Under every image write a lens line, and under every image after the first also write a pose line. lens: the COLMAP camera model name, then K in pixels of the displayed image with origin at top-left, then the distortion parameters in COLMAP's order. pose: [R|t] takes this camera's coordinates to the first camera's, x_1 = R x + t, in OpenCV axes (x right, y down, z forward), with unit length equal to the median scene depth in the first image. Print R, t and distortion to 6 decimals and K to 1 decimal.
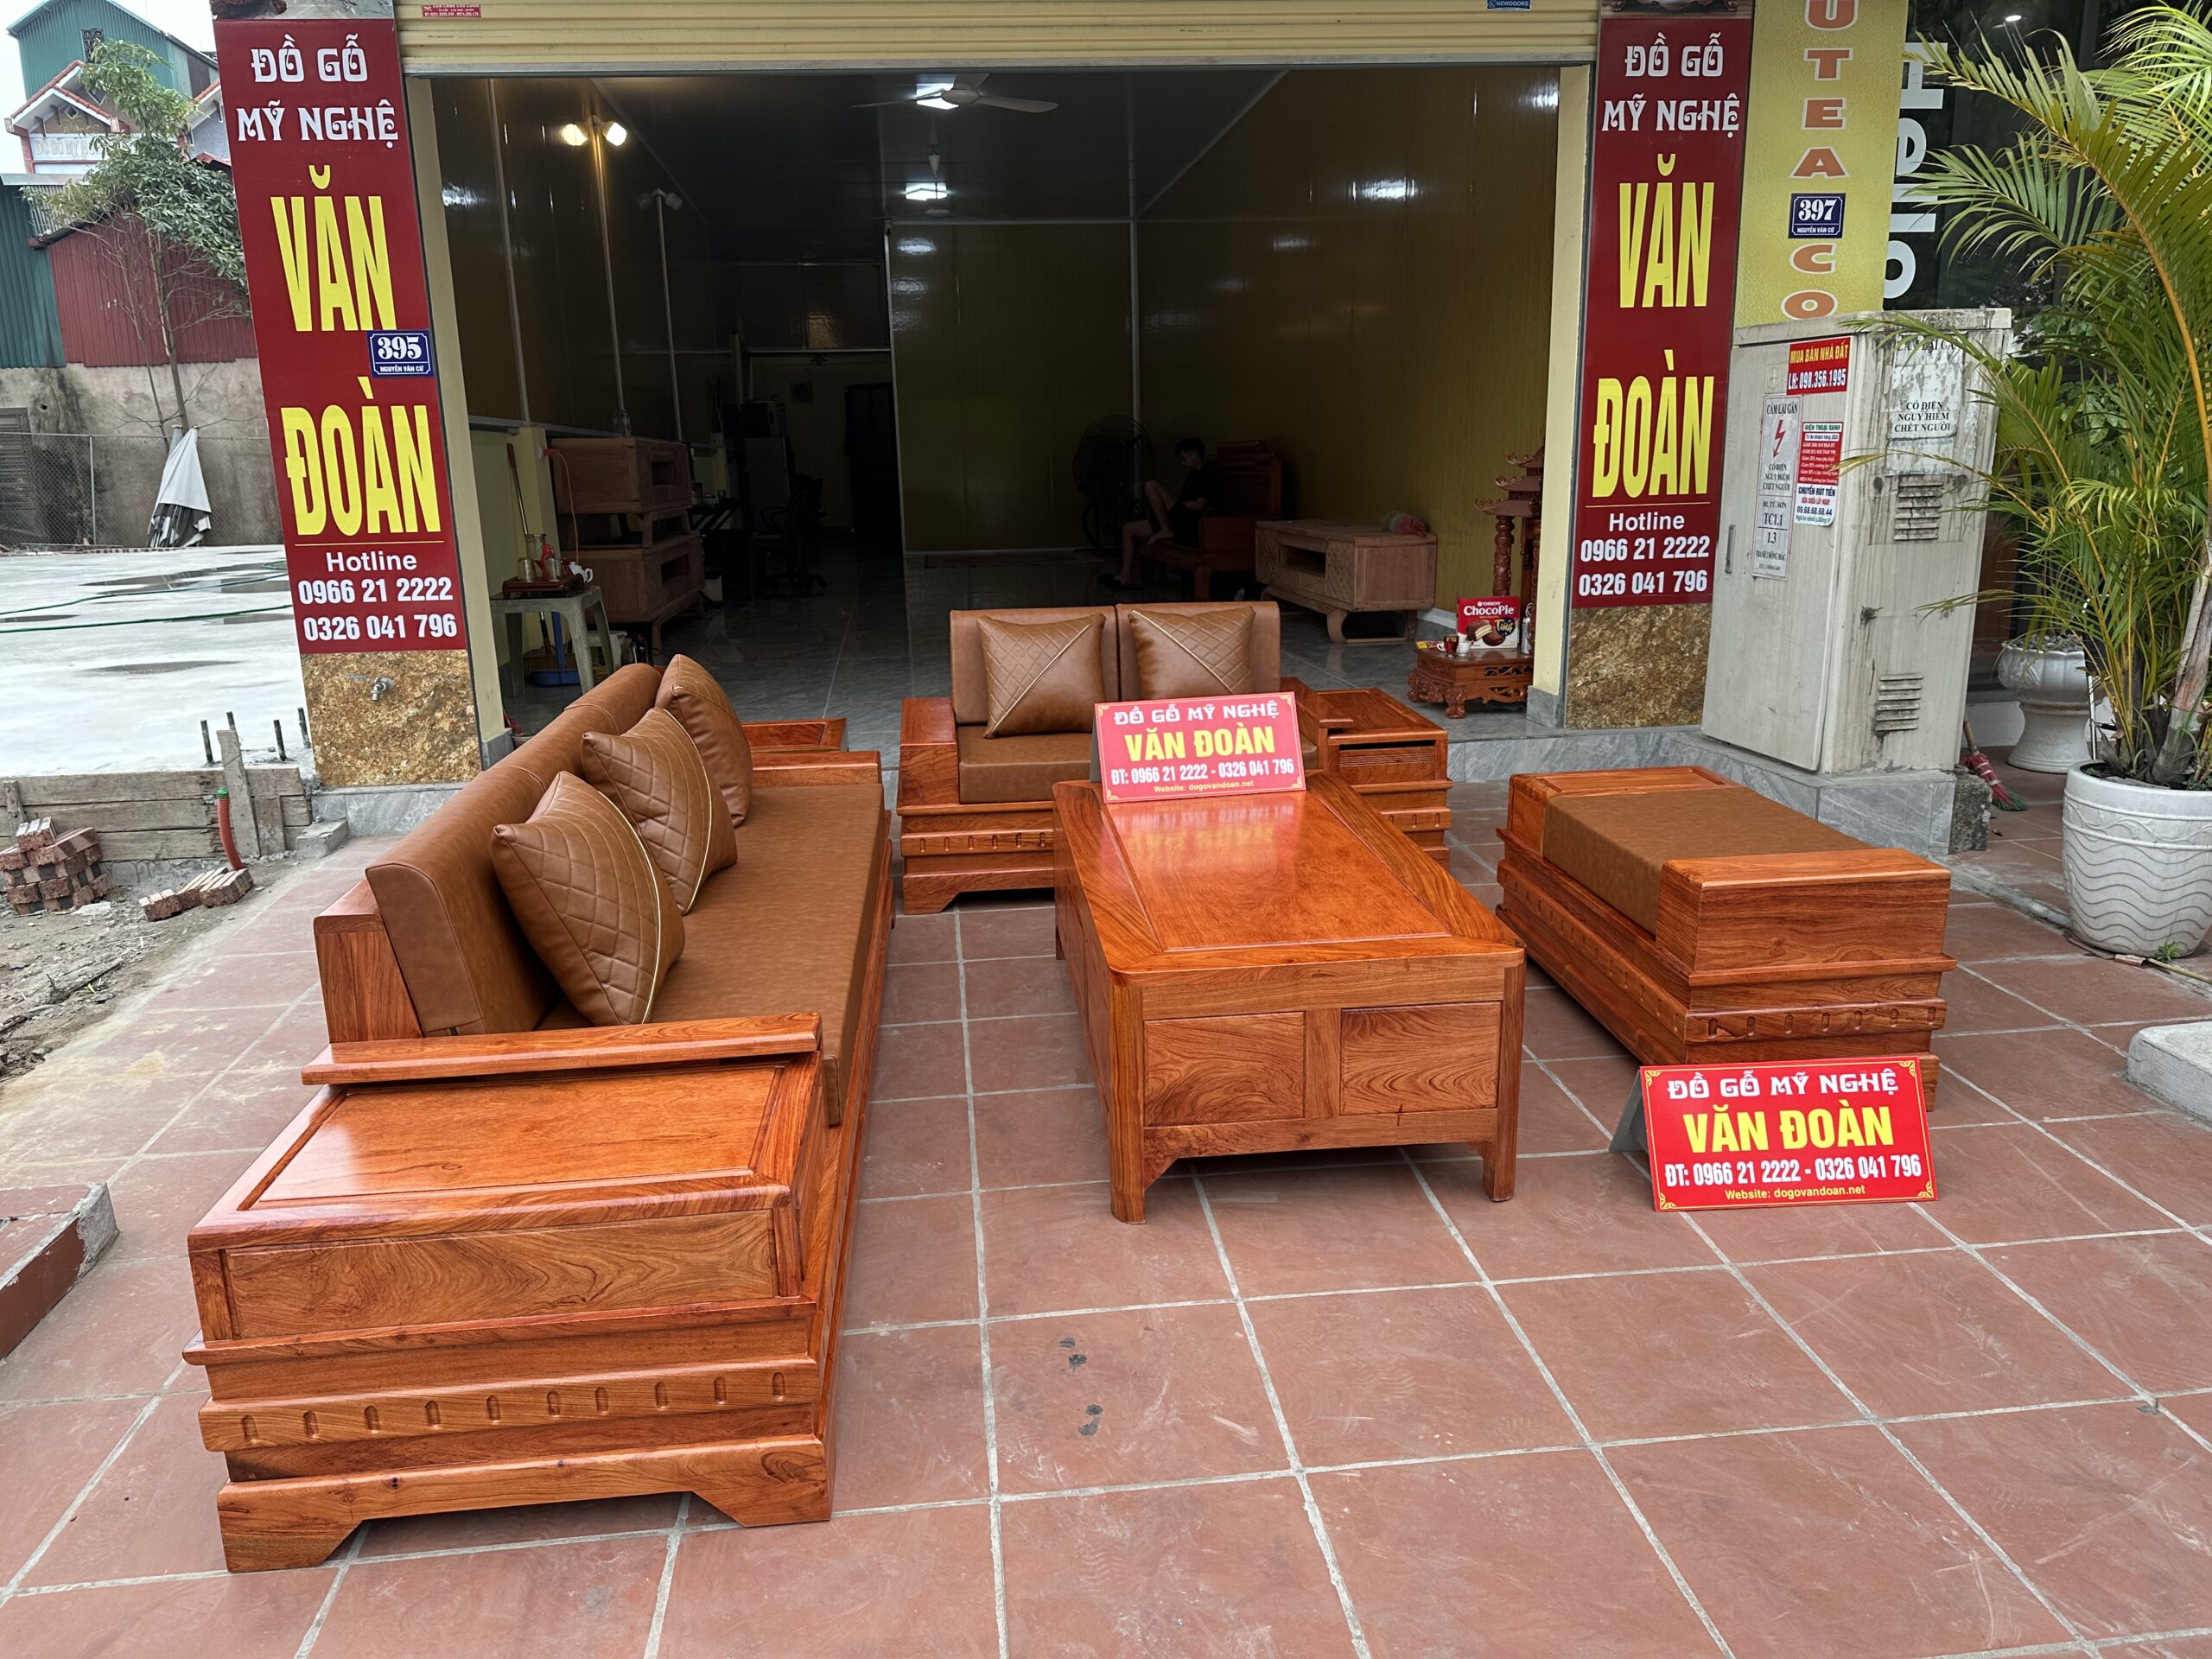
lens RADIAL K [[1546.1, 0, 1097.3], [0, 1546.1, 832.2], [0, 0, 1]] dist [0.034846, -0.048786]
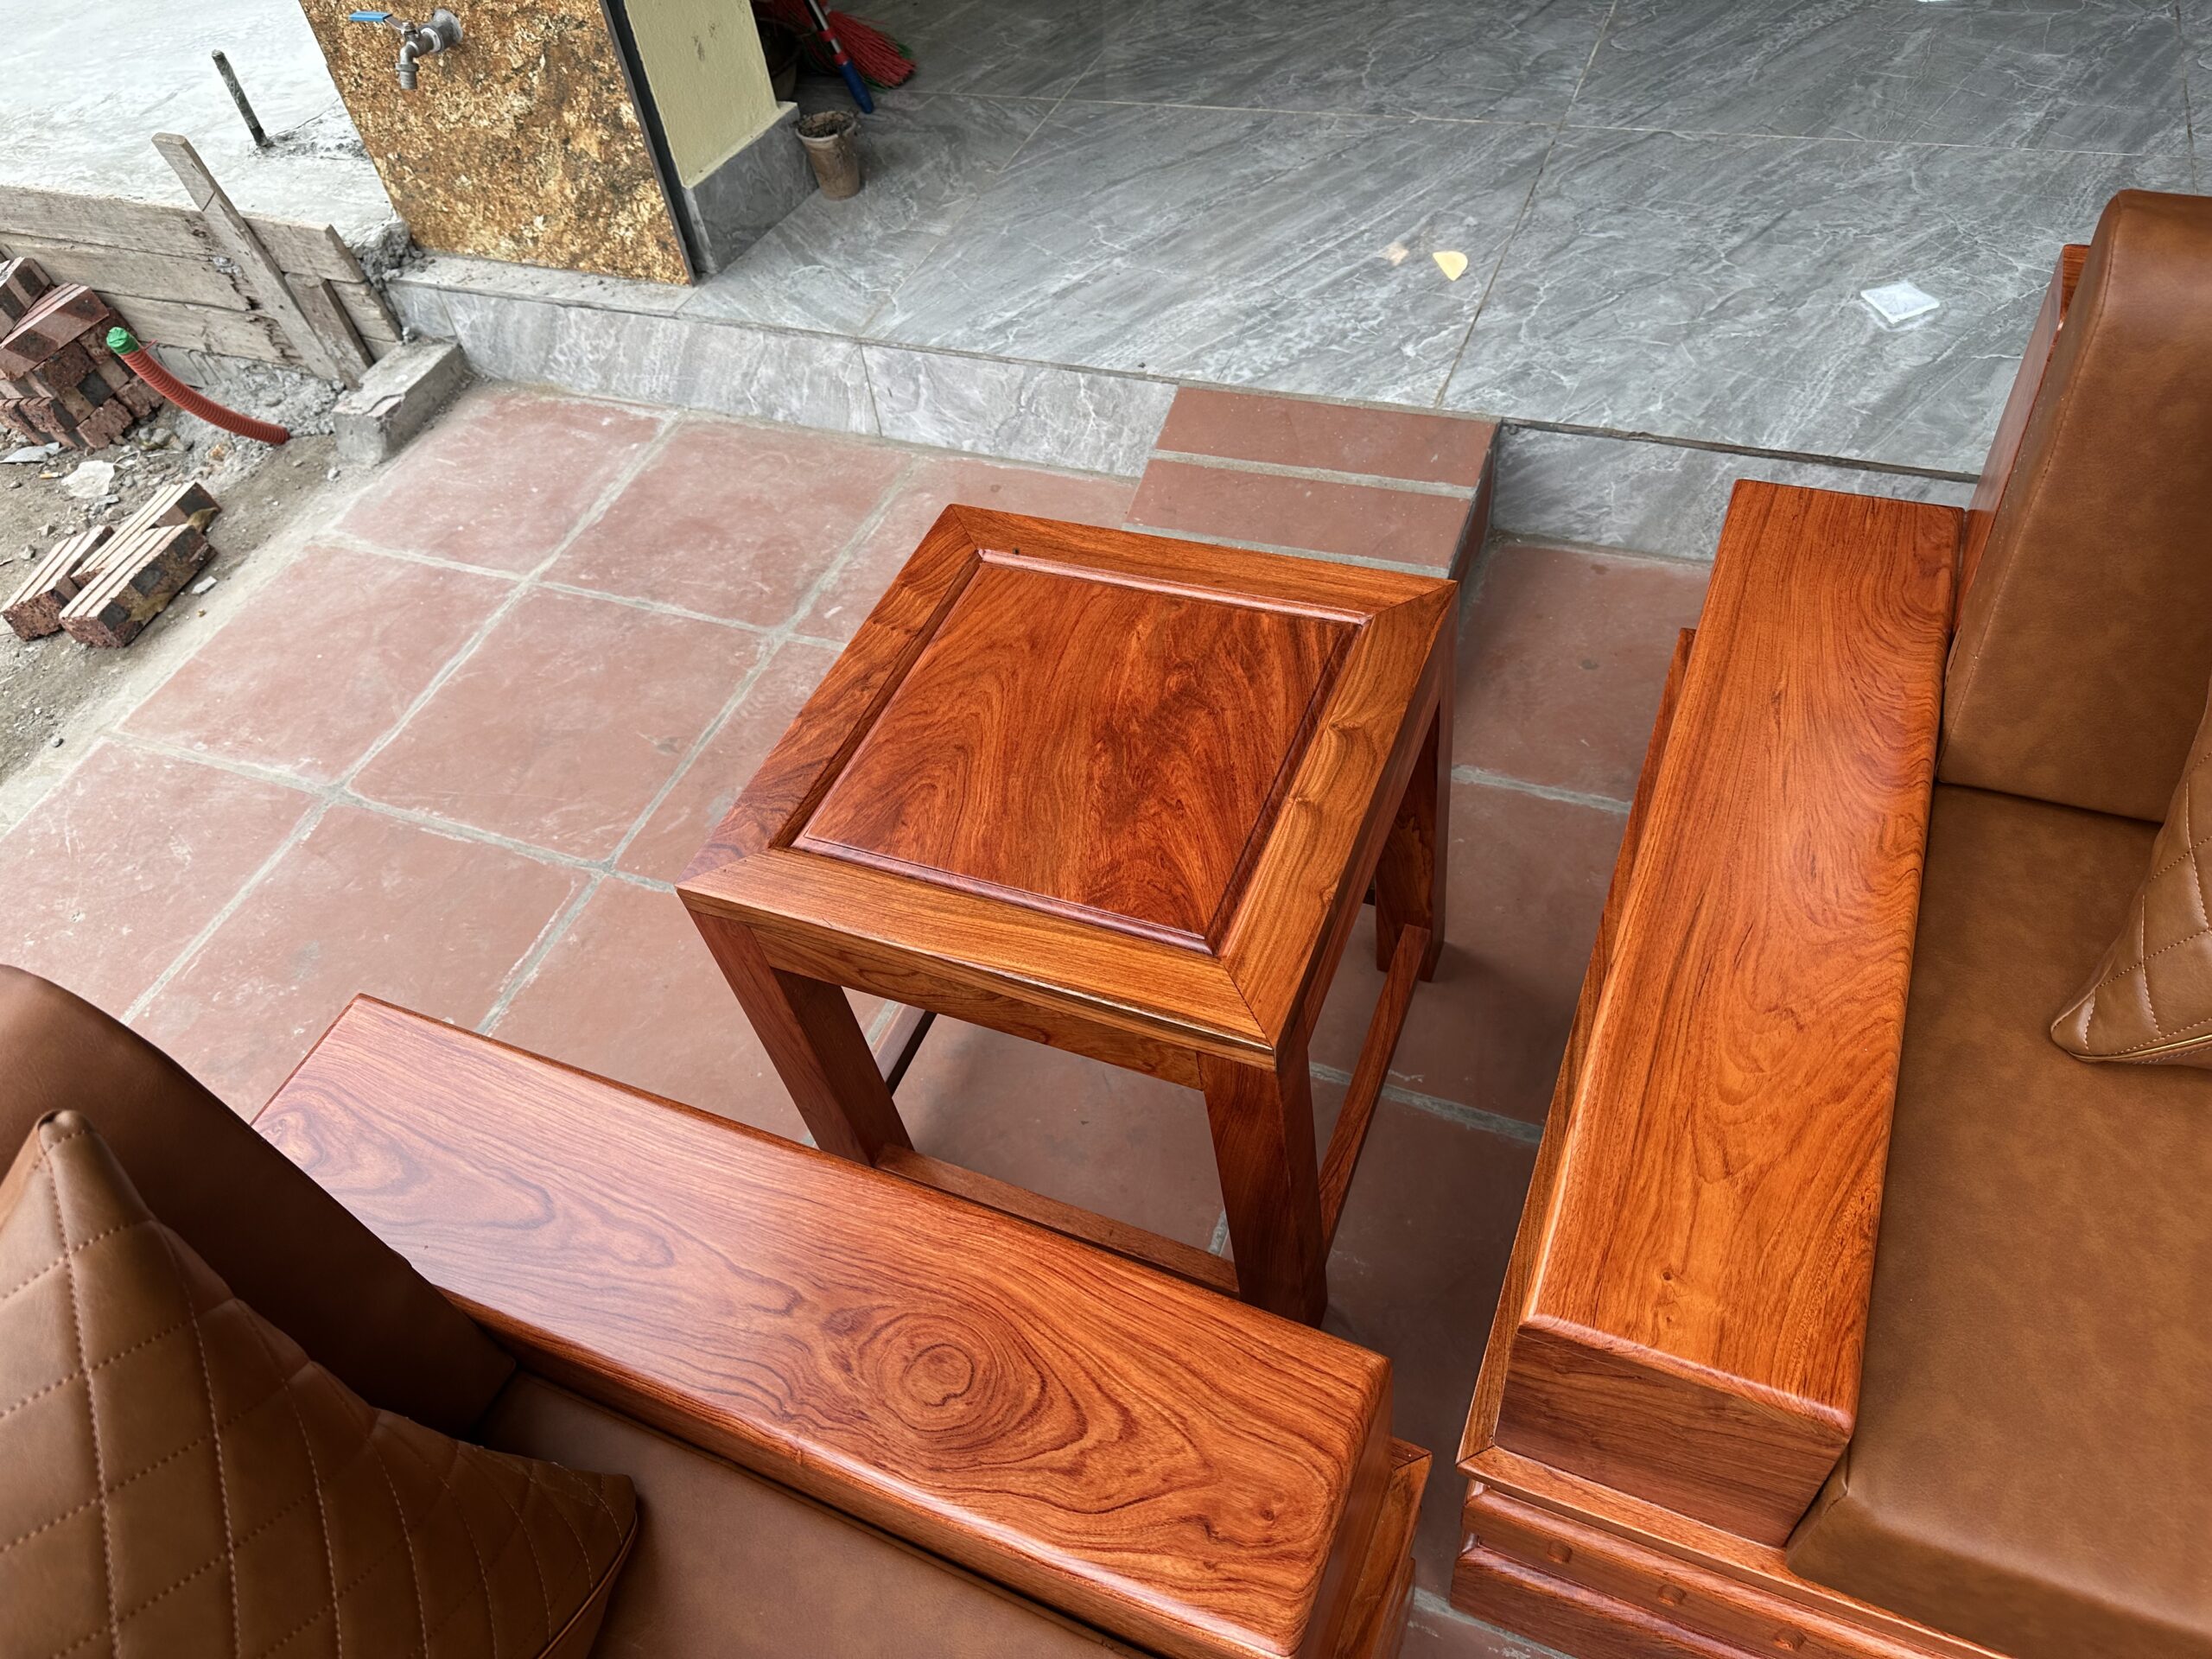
lens RADIAL K [[1546.1, 0, 1098.1], [0, 1546.1, 818.6], [0, 0, 1]] dist [0.034846, -0.048786]
pose [[0.866140, 0.308635, -0.393123, -0.099615], [-0.020890, 0.808227, 0.588501, -0.176114], [0.499364, -0.501512, 0.706485, 0.732159]]
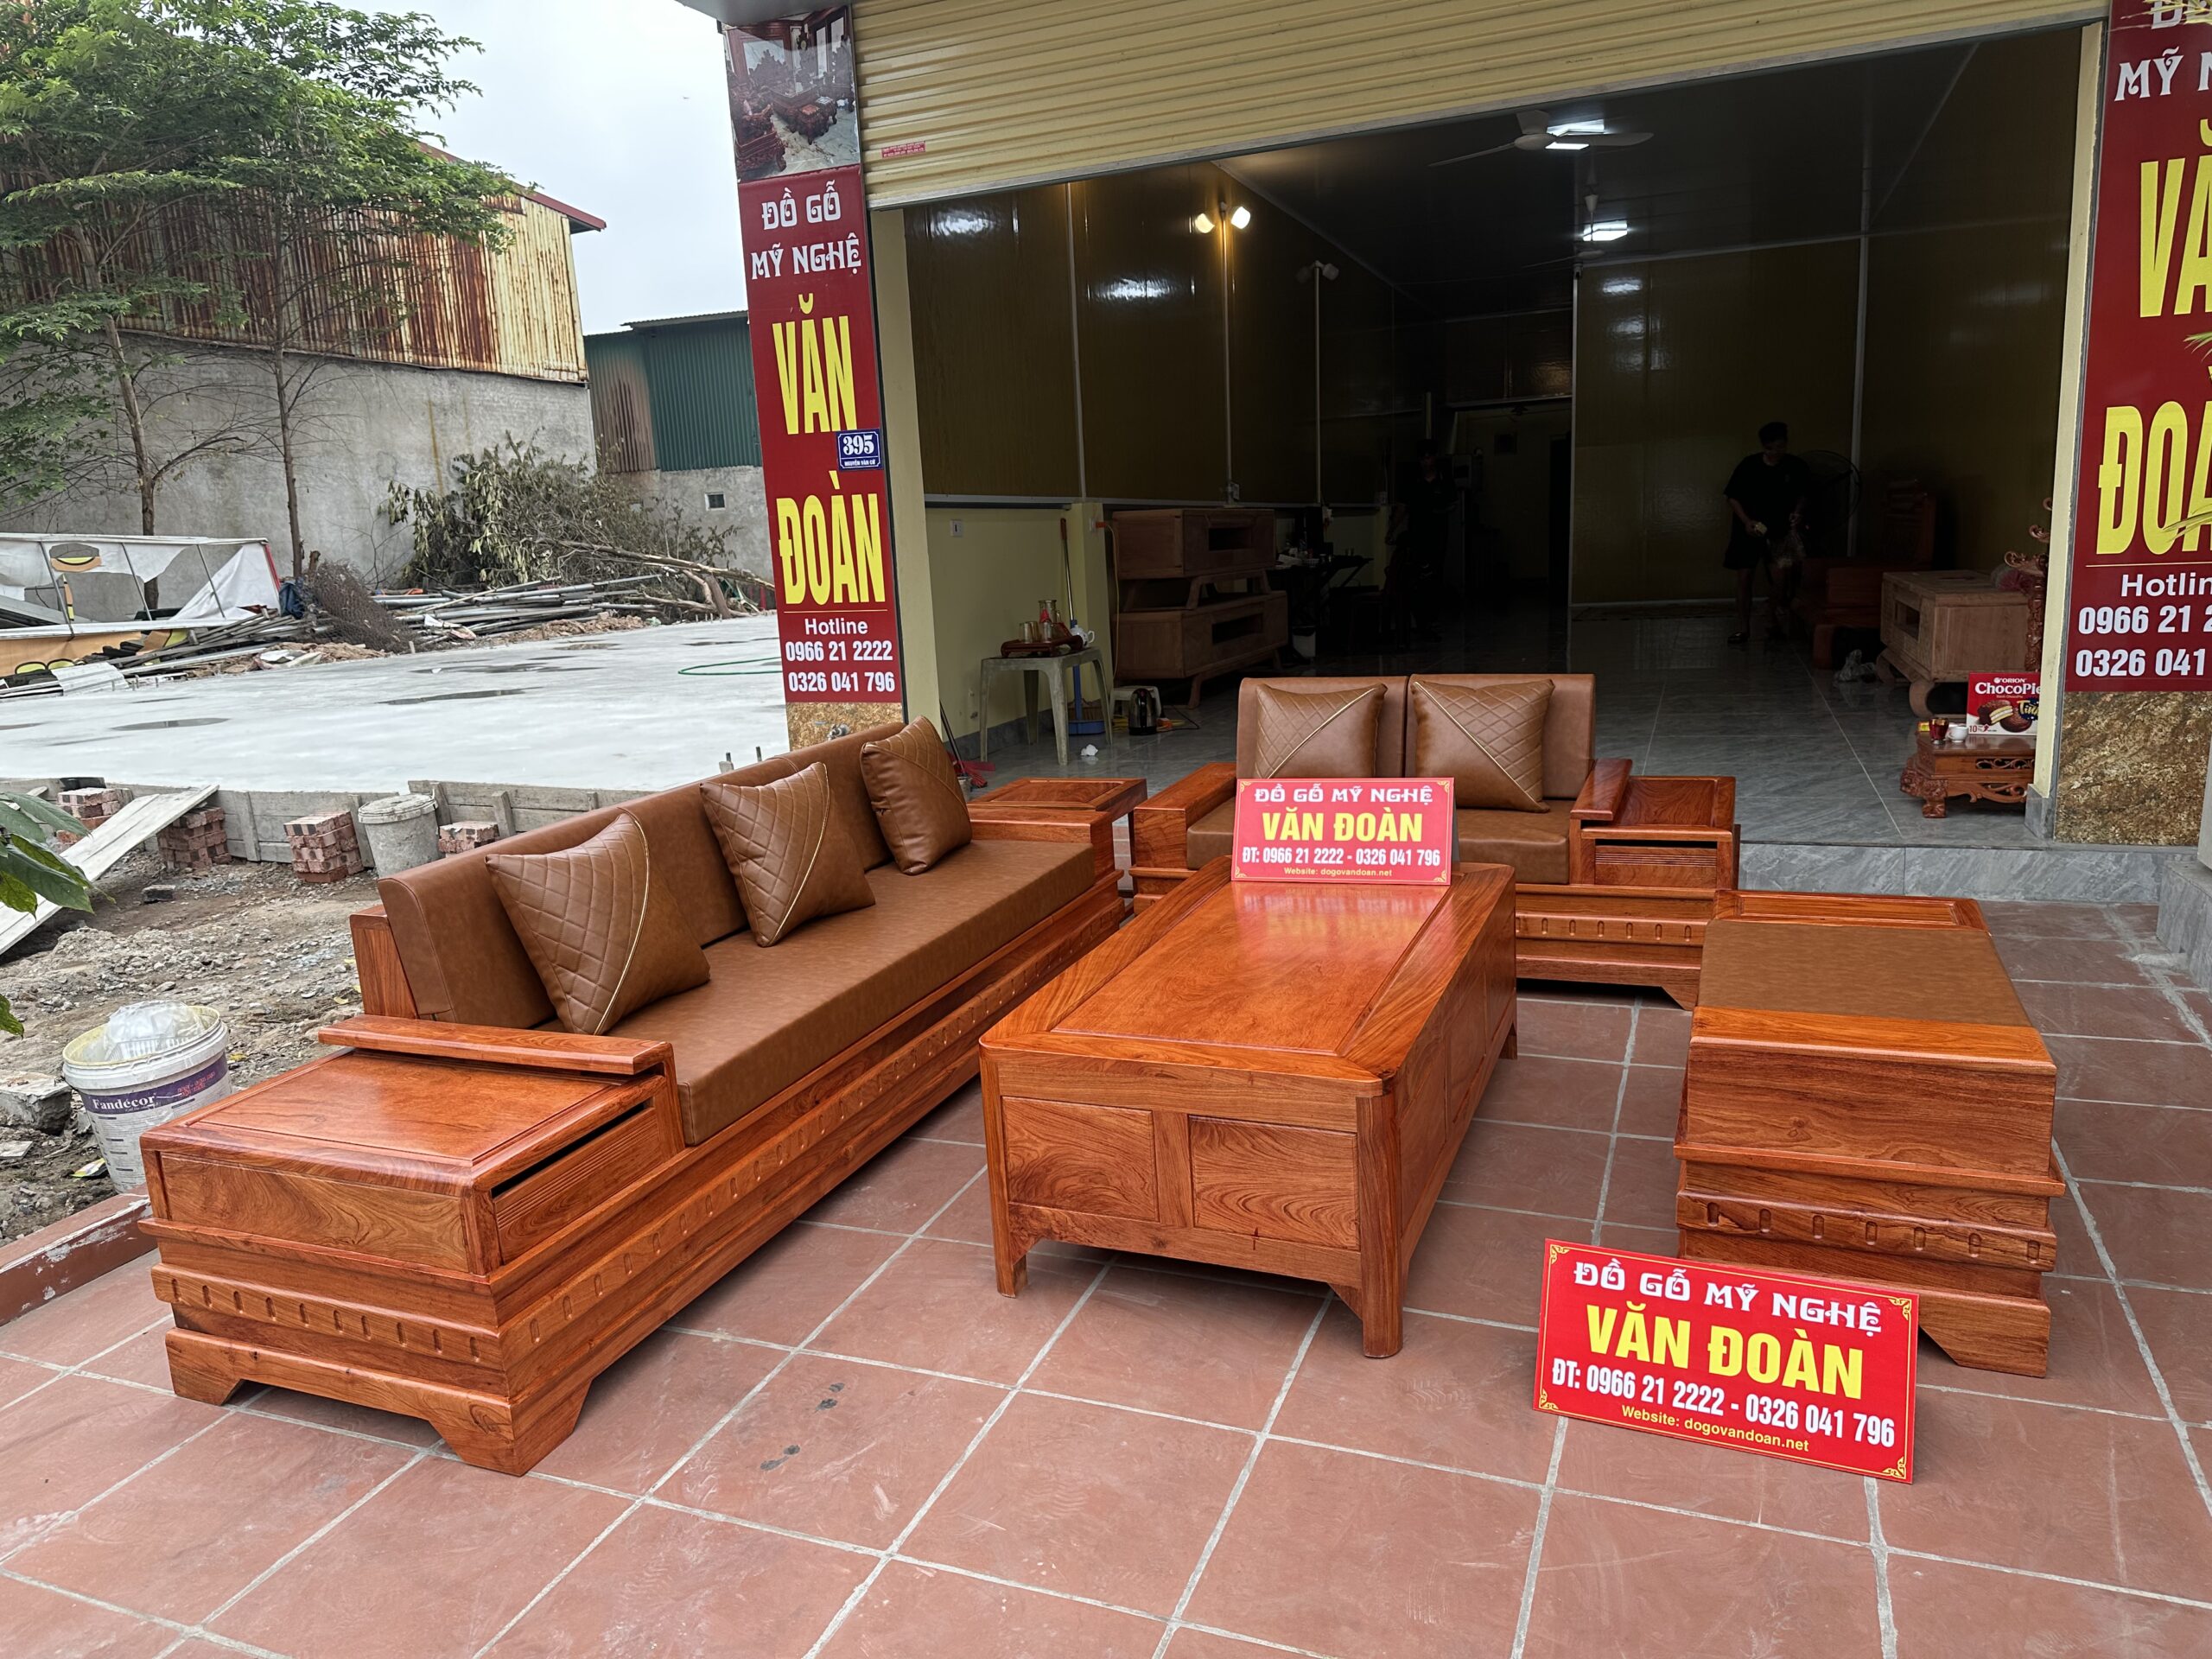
lens RADIAL K [[1546.1, 0, 1105.1], [0, 1546.1, 860.7], [0, 0, 1]] dist [0.034846, -0.048786]
pose [[0.880408, 0.078490, -0.467676, 0.283322], [-0.084681, 0.996378, 0.007808, -0.023613], [0.466595, 0.032729, 0.883866, 0.065245]]
